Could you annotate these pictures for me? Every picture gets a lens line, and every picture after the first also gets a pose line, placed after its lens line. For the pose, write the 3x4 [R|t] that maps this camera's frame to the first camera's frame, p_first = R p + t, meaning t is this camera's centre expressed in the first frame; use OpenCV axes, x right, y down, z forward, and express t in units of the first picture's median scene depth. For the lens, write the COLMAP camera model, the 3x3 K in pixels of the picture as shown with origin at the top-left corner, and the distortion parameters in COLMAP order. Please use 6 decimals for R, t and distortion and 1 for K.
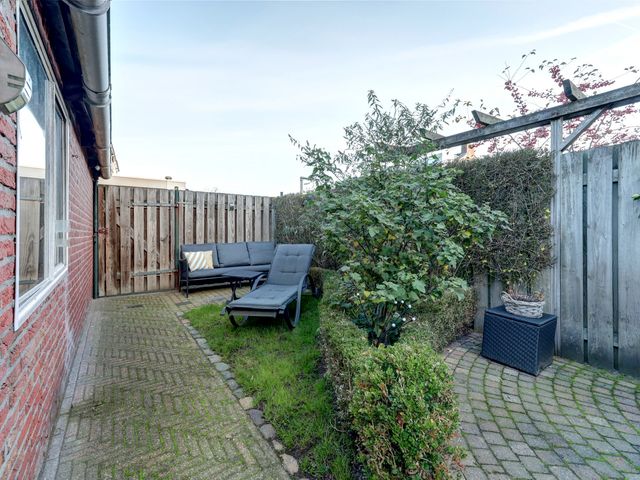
lens RADIAL K [[292.2, 0, 319.0], [0, 292.2, 232.3], [0, 0, 1]] dist [-0.022656, 0.000416]
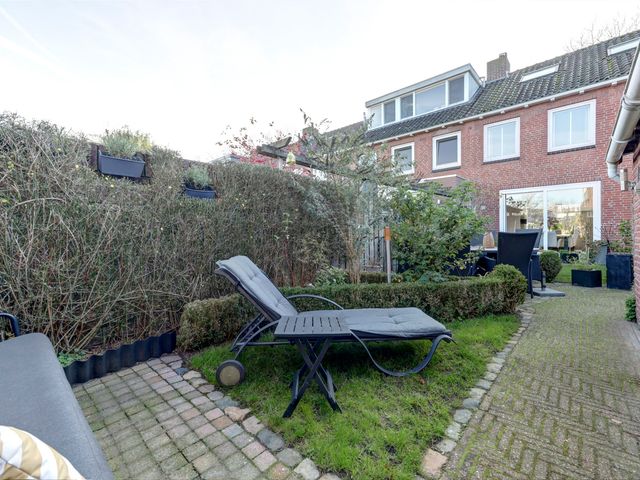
lens RADIAL K [[292.2, 0, 319.0], [0, 292.2, 232.3], [0, 0, 1]] dist [-0.022656, 0.000416]
pose [[-0.212332, 0.008183, 0.977163, -1.129960], [0.021670, 0.999758, -0.003663, 0.002637], [-0.976957, 0.020397, -0.212459, 1.719985]]
